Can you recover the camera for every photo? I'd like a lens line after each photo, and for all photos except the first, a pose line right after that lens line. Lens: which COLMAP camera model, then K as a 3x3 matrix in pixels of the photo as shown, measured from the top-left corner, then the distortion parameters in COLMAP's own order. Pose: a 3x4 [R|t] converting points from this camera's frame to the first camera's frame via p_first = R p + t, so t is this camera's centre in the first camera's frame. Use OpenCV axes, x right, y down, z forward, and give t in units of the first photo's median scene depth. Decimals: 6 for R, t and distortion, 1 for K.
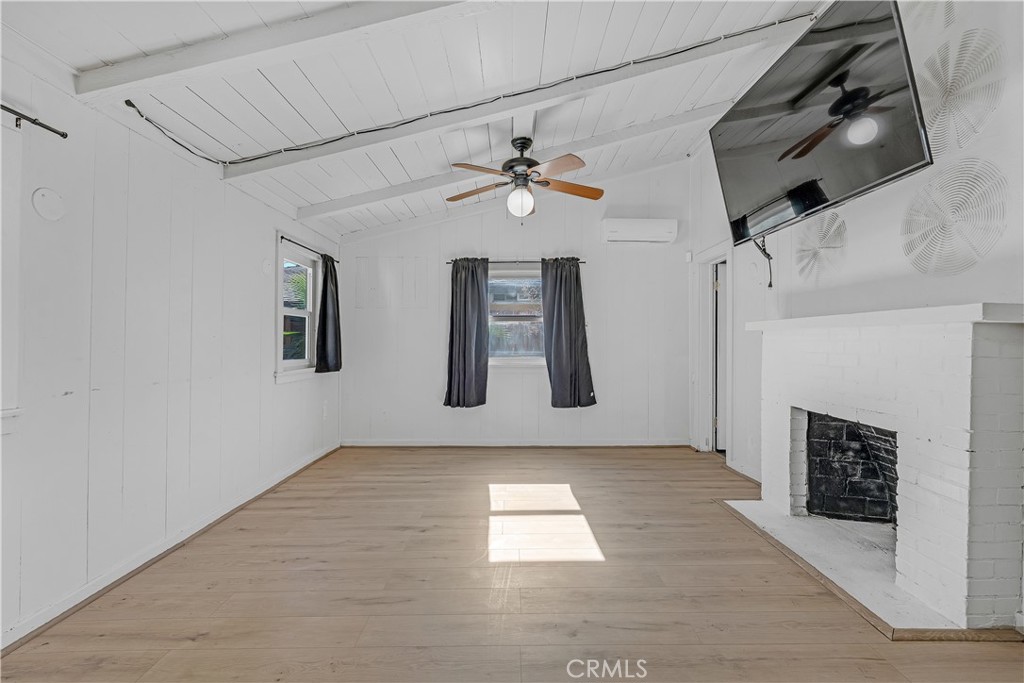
lens RADIAL K [[456.7, 0, 508.3], [0, 456.7, 344.6], [0, 0, 1]] dist [-0.007095, 0.002242]
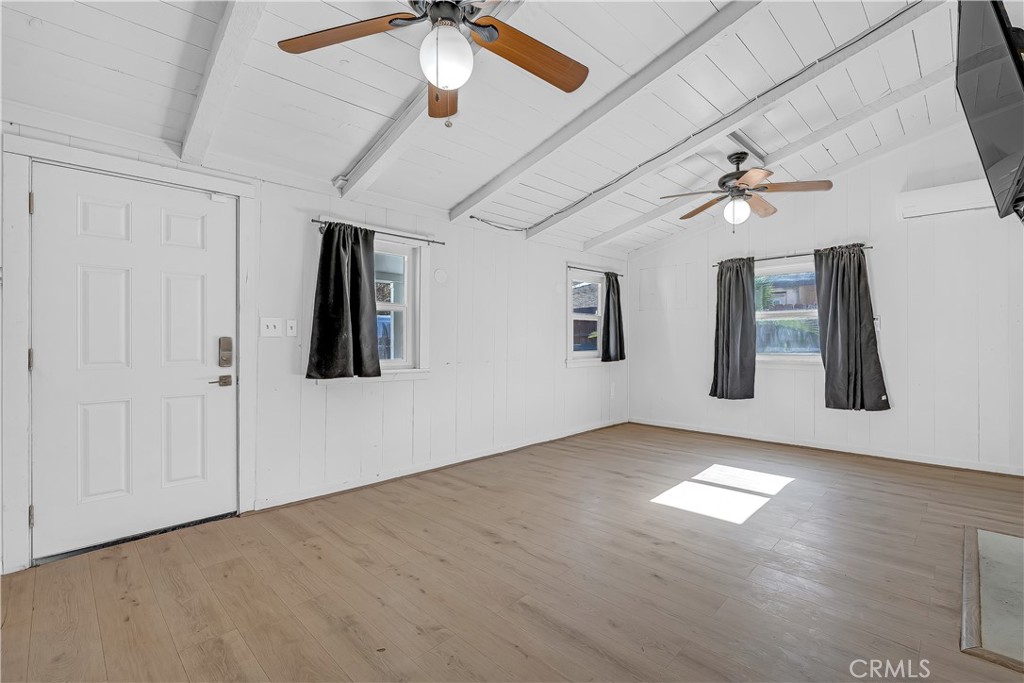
lens RADIAL K [[456.7, 0, 508.2], [0, 456.7, 343.5], [0, 0, 1]] dist [-0.007095, 0.002242]
pose [[0.703026, 0.004521, -0.711150, 0.440070], [0.000178, 0.999979, 0.006534, 0.000055], [0.711164, -0.004720, 0.703010, -0.175312]]
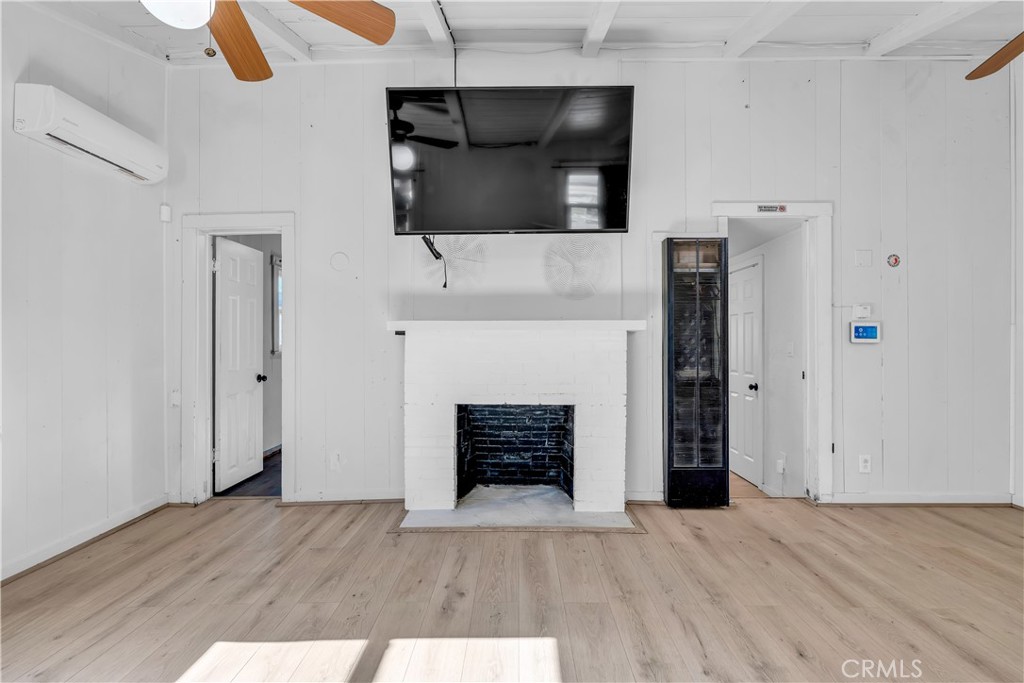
lens RADIAL K [[456.7, 0, 515.9], [0, 456.7, 341.5], [0, 0, 1]] dist [-0.007095, 0.002242]
pose [[0.001659, 0.002208, 0.999996, -0.376022], [0.009734, 0.999950, -0.002224, -0.004553], [-0.999951, 0.009737, 0.001638, 0.749008]]
